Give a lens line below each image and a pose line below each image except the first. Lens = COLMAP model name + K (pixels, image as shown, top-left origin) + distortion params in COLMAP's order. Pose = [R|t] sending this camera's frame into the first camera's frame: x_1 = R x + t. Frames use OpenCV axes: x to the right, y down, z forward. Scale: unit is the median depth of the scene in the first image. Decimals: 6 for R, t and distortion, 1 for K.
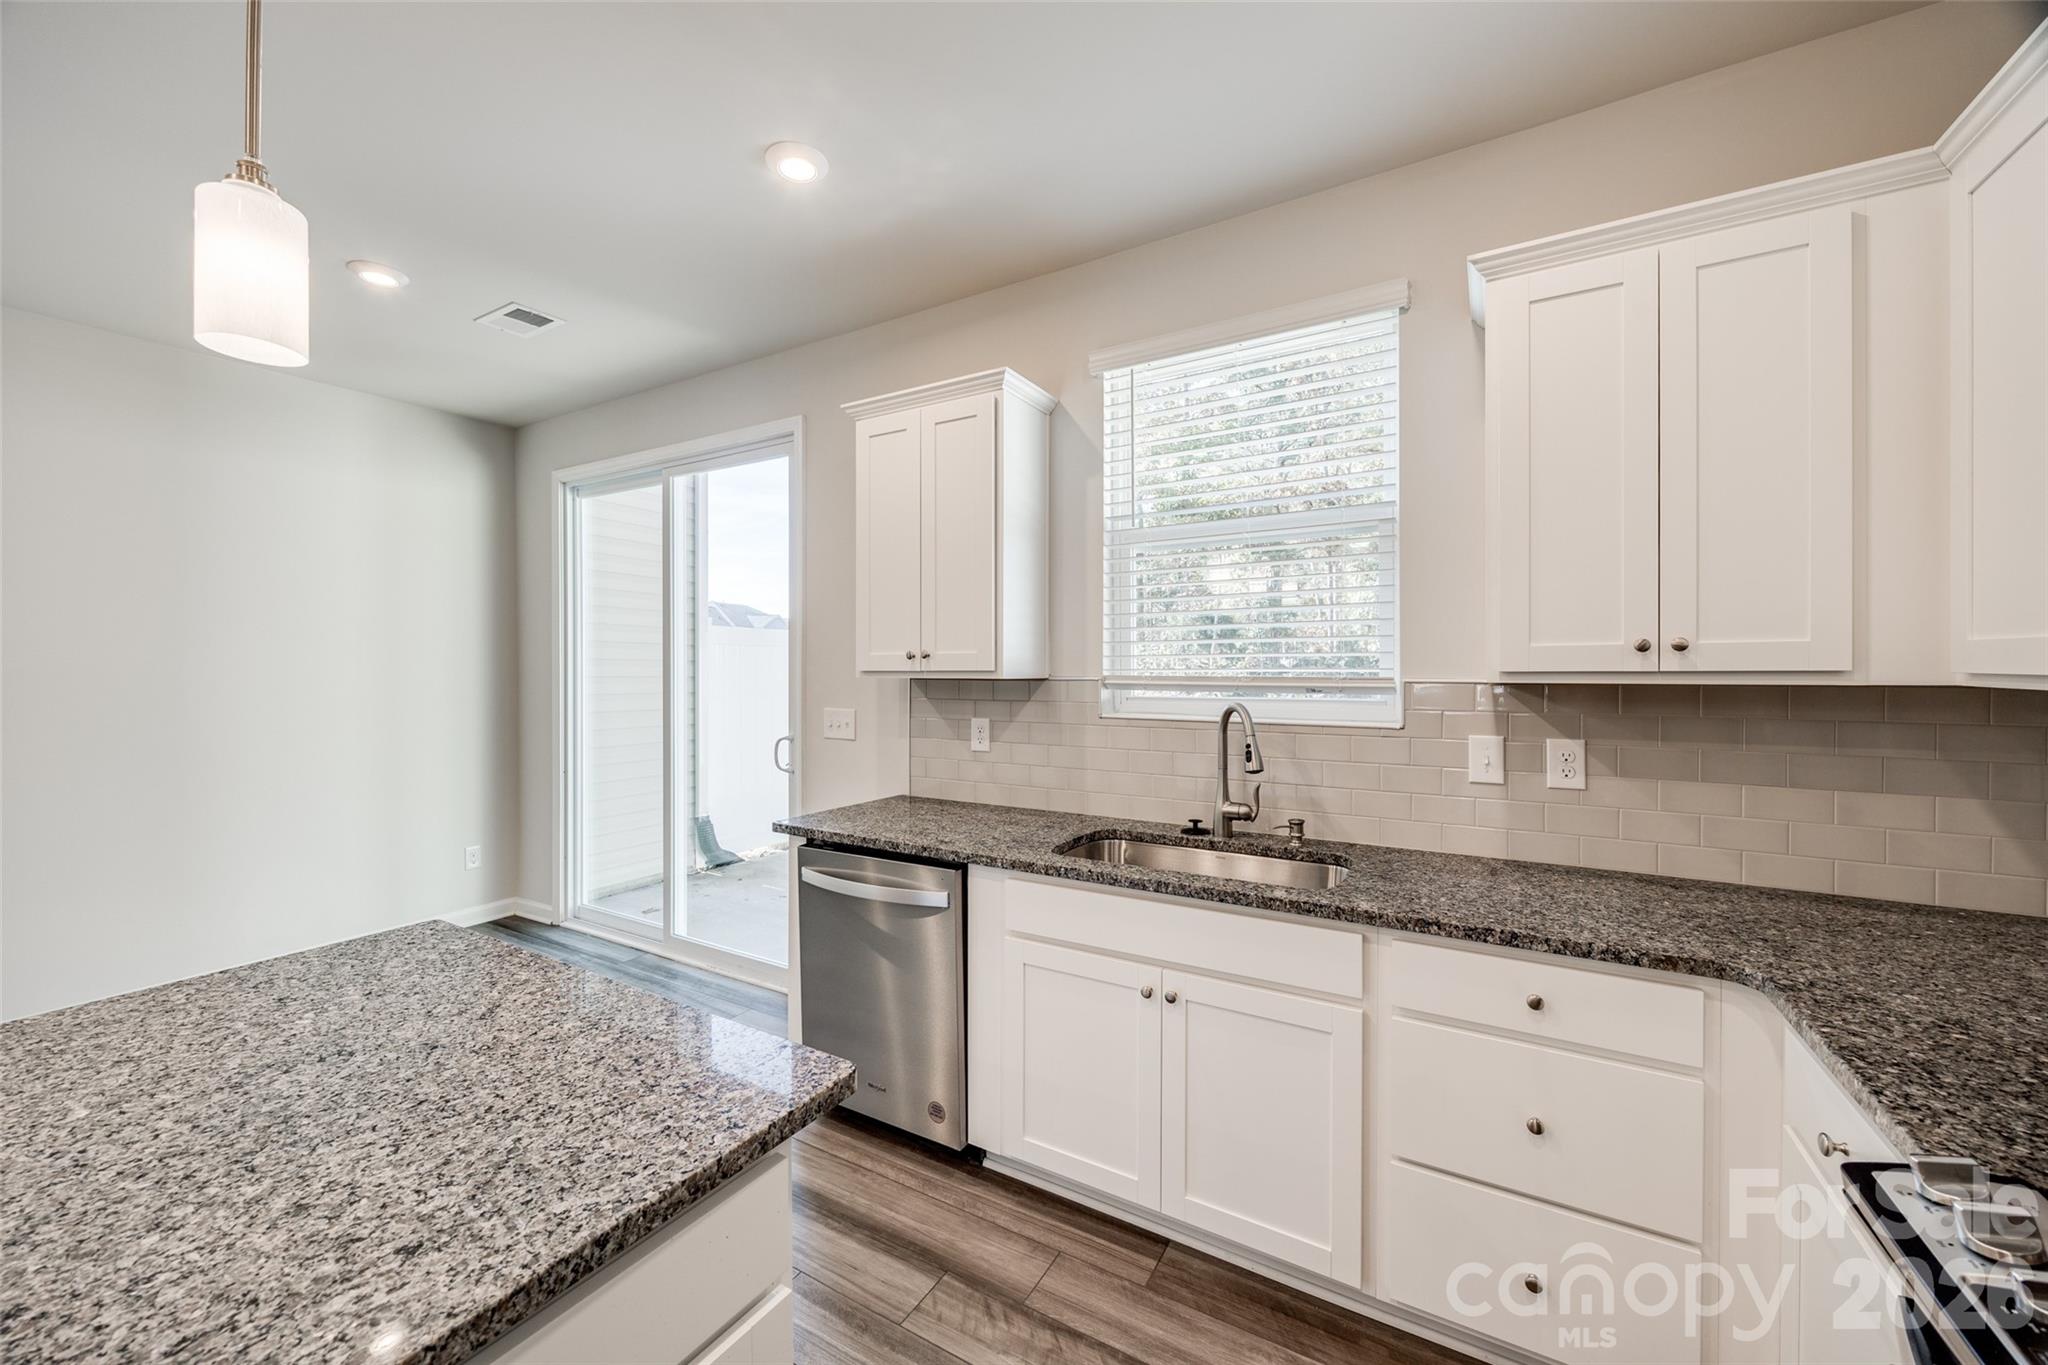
lens RADIAL K [[781.4, 0, 1015.0], [0, 781.4, 669.6], [0, 0, 1]] dist [-0.002030, -0.000708]
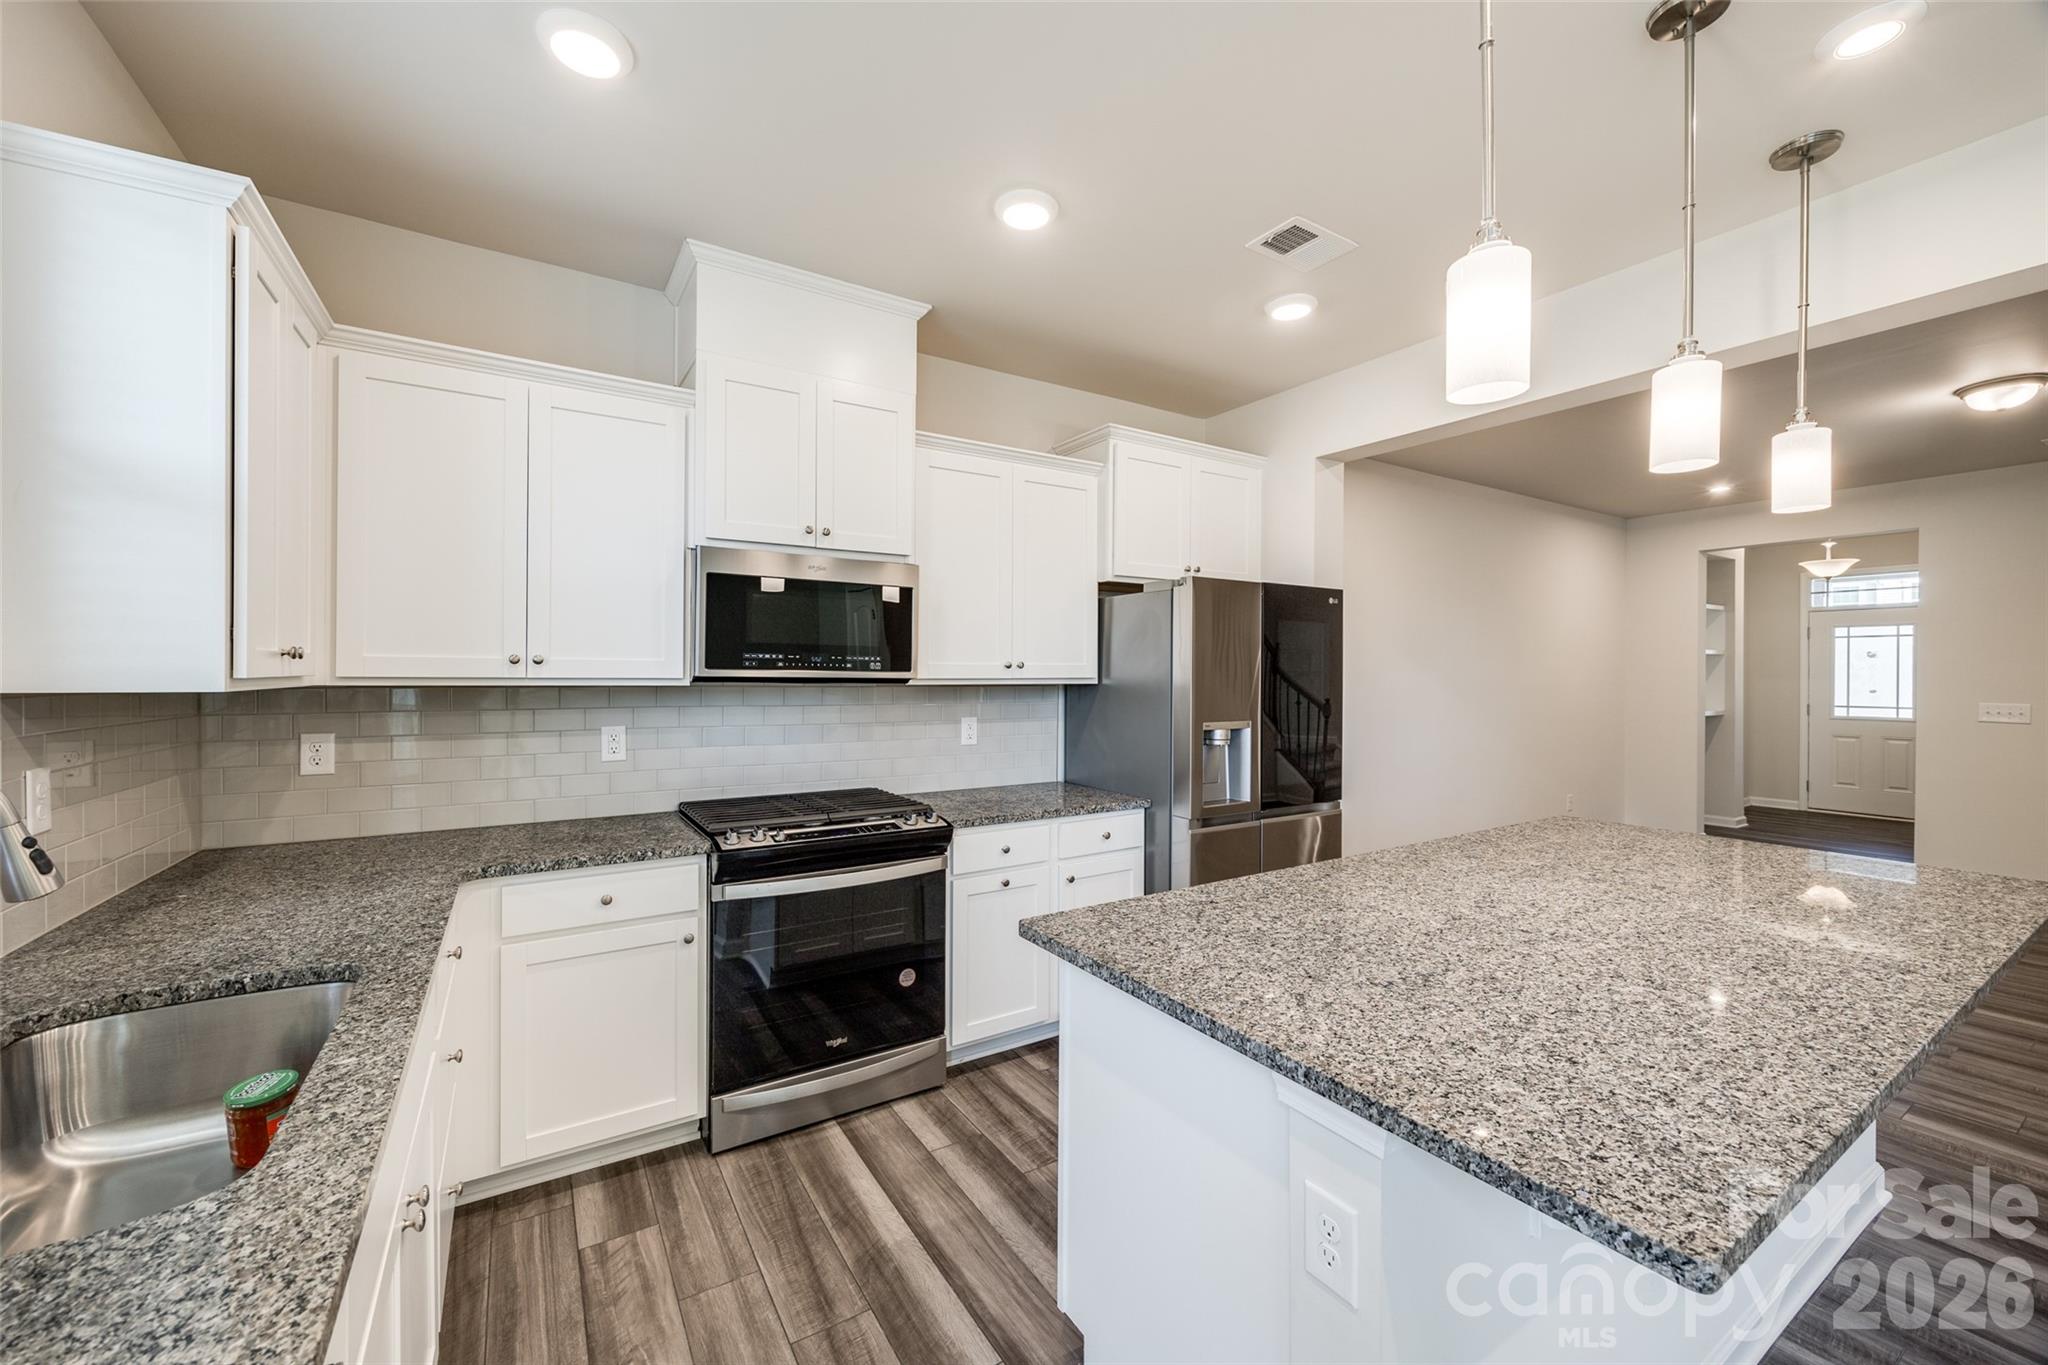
lens RADIAL K [[796.5, 0, 1022.3], [0, 796.5, 673.0], [0, 0, 1]] dist [0.001223, 0.000318]
pose [[-0.892484, -0.000356, 0.451078, -0.419146], [0.000243, 0.999999, 0.001269, -0.003568], [-0.451078, 0.001242, -0.892484, 1.085212]]
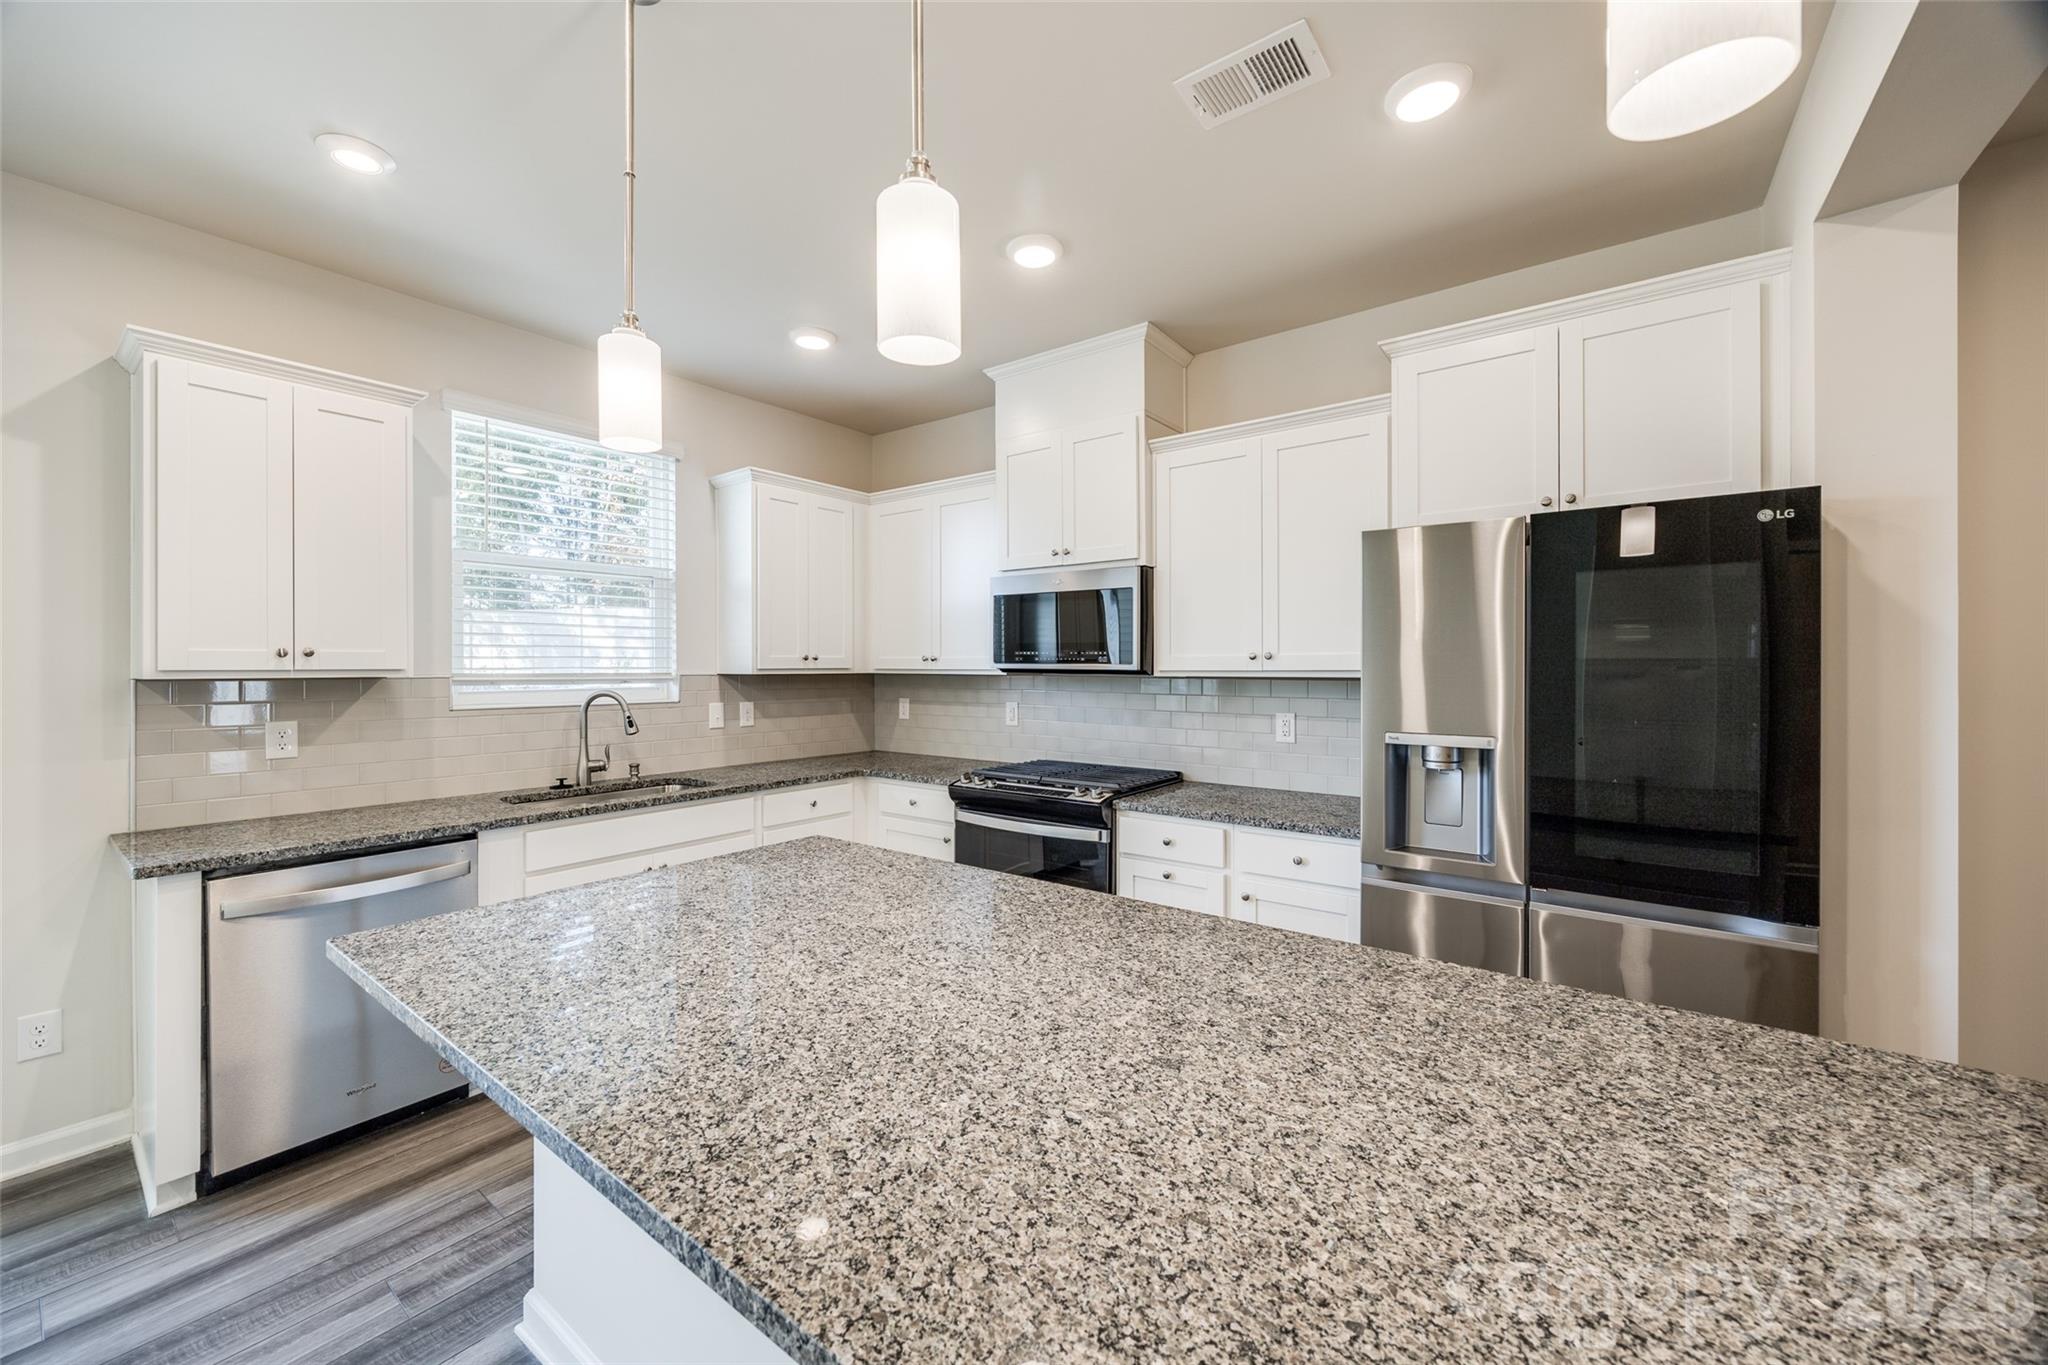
lens RADIAL K [[781.4, 0, 1015.0], [0, 781.4, 669.6], [0, 0, 1]] dist [-0.002030, -0.000708]
pose [[0.109449, -0.000976, 0.993992, -1.084814], [0.003089, 0.999995, 0.000642, 0.004025], [-0.993988, 0.003000, 0.109452, 0.066055]]
